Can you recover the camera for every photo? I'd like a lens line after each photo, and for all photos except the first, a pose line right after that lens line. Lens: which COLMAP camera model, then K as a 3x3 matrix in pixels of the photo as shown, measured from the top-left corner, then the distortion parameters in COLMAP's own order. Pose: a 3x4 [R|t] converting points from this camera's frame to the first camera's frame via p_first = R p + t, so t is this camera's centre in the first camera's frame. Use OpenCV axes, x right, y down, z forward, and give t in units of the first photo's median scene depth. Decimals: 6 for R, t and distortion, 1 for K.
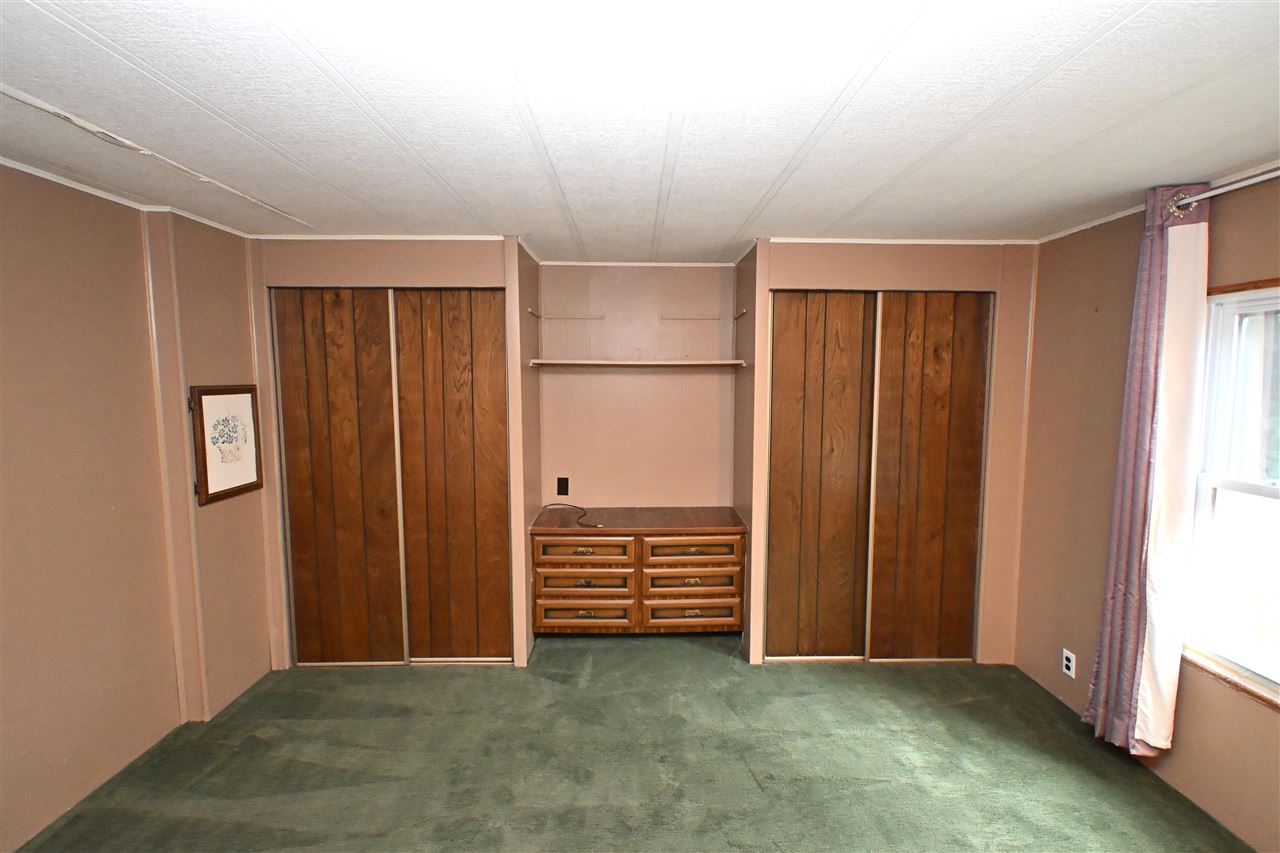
lens RADIAL K [[557.7, 0, 640.0], [0, 557.7, 426.5], [0, 0, 1]] dist [-0.001994, -0.000507]
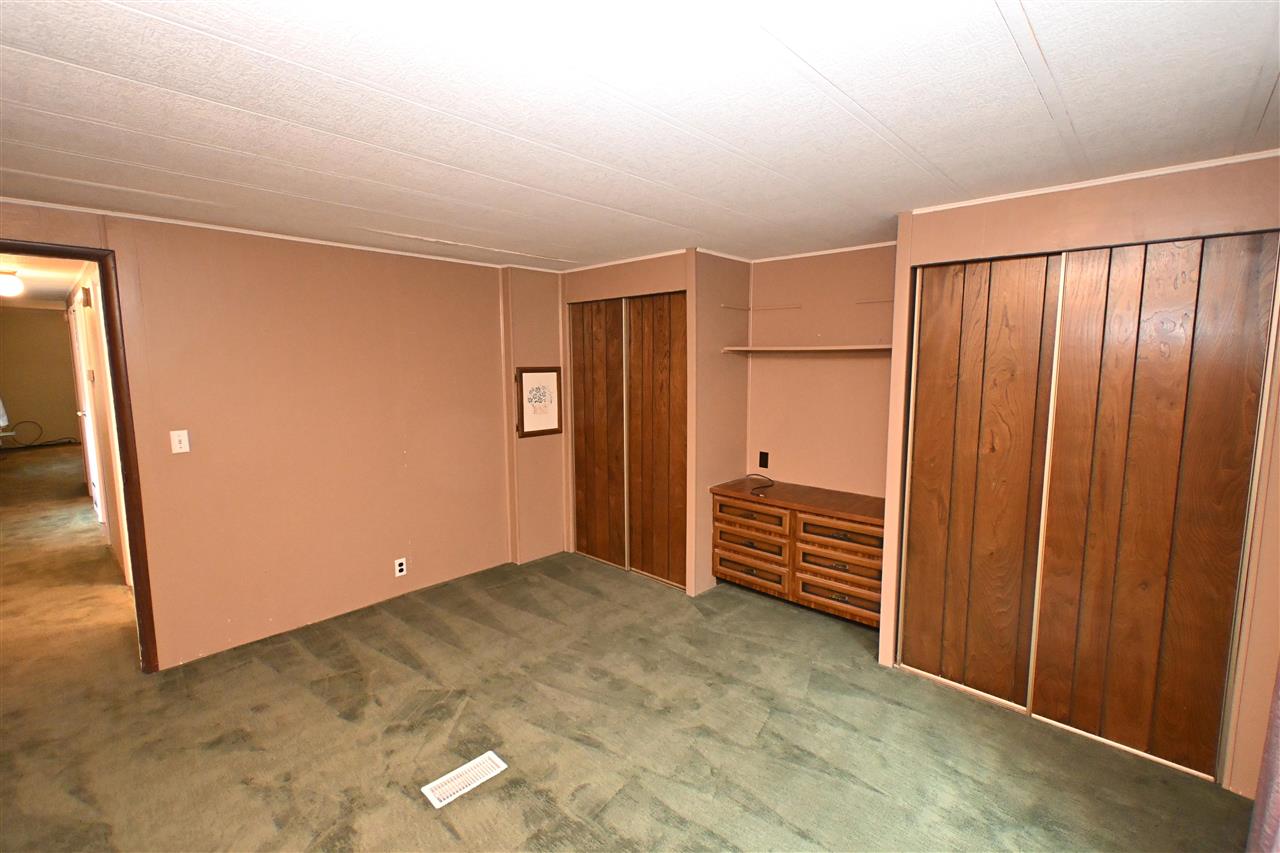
lens RADIAL K [[564.6, 0, 643.3], [0, 564.6, 426.9], [0, 0, 1]] dist [0.000747, -0.000049]
pose [[0.714755, 0.079872, -0.694799, 0.571282], [-0.060931, 0.996791, 0.051907, -0.003197], [0.696715, 0.005234, 0.717329, 0.024024]]
